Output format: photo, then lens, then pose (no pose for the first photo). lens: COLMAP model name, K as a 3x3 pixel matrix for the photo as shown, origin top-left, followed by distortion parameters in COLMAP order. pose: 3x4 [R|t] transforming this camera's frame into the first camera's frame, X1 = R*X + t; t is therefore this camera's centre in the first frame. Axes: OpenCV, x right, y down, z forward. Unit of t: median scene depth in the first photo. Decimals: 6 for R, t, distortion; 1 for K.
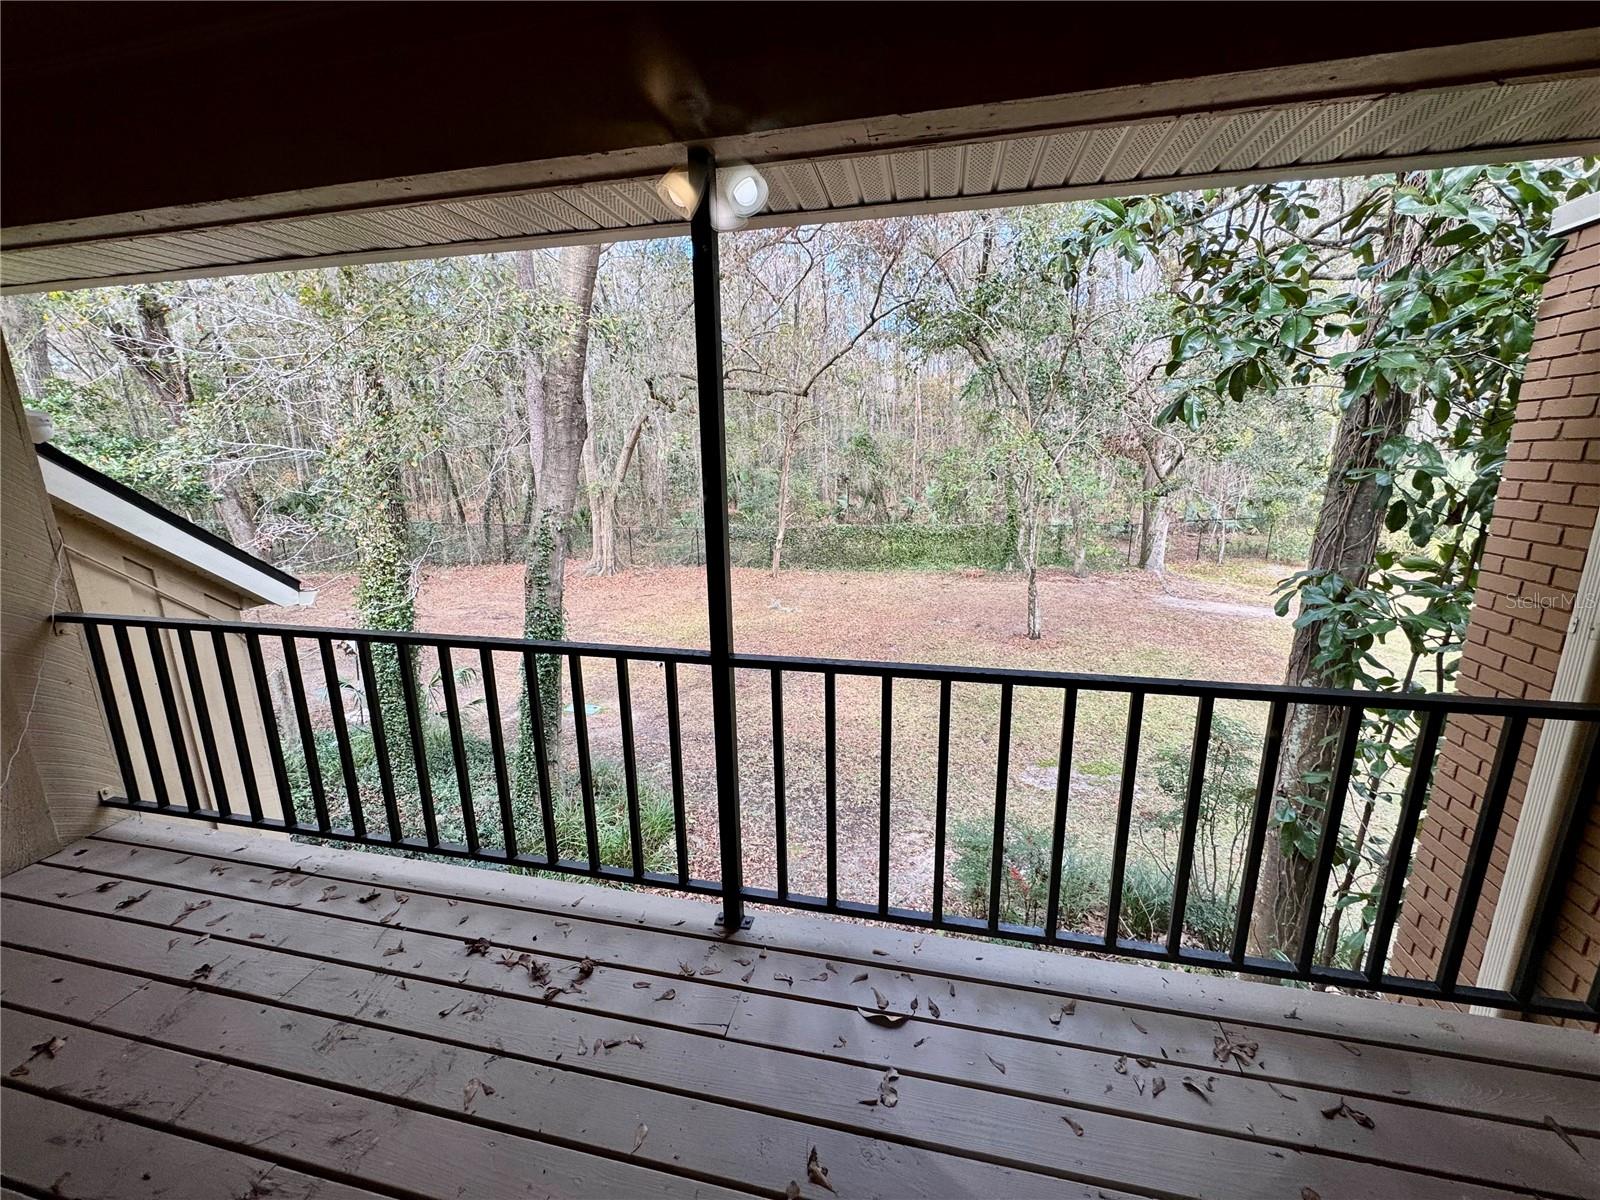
lens RADIAL K [[636.6, 0, 799.9], [0, 636.6, 599.0], [0, 0, 1]] dist [-0.003313, 0.000123]
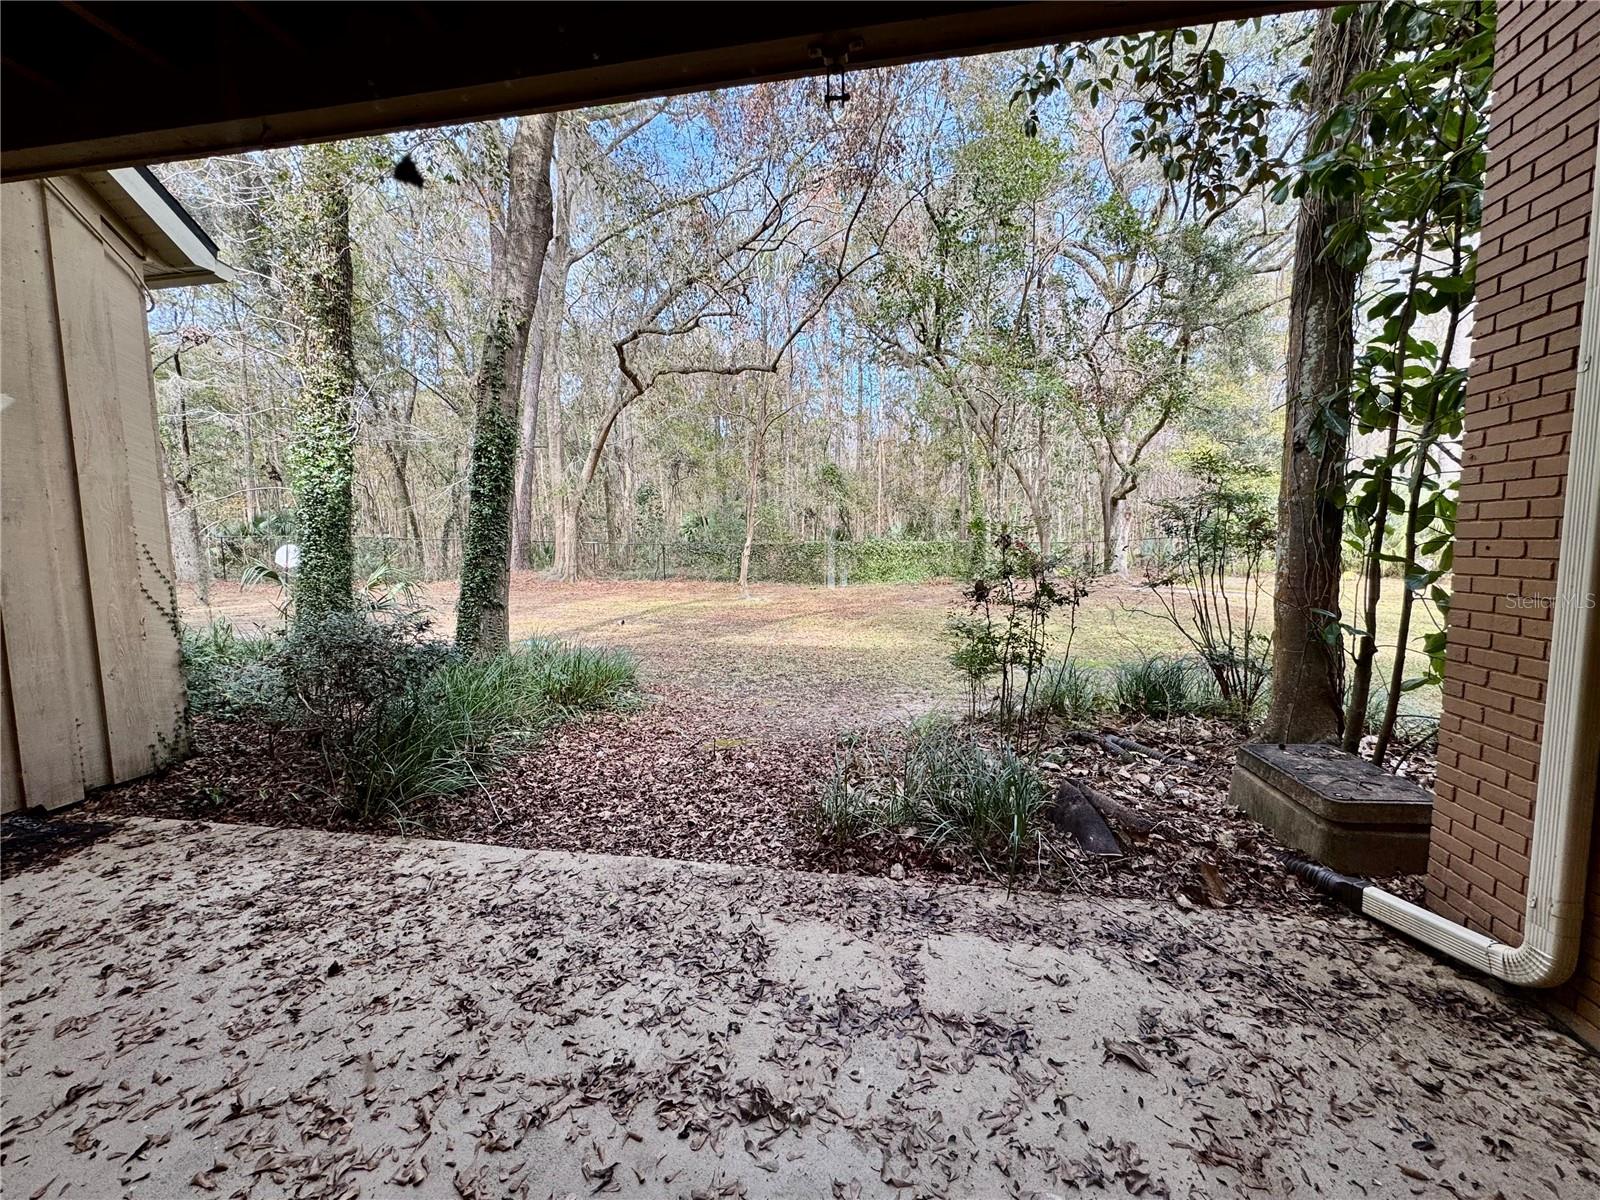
lens RADIAL K [[636.6, 0, 799.0], [0, 636.6, 603.8], [0, 0, 1]] dist [-0.003313, 0.000123]
pose [[0.998657, 0.000373, 0.051812, -0.002947], [0.006630, 0.990835, -0.134916, 0.139426], [-0.051388, 0.135079, 0.989501, 0.030963]]
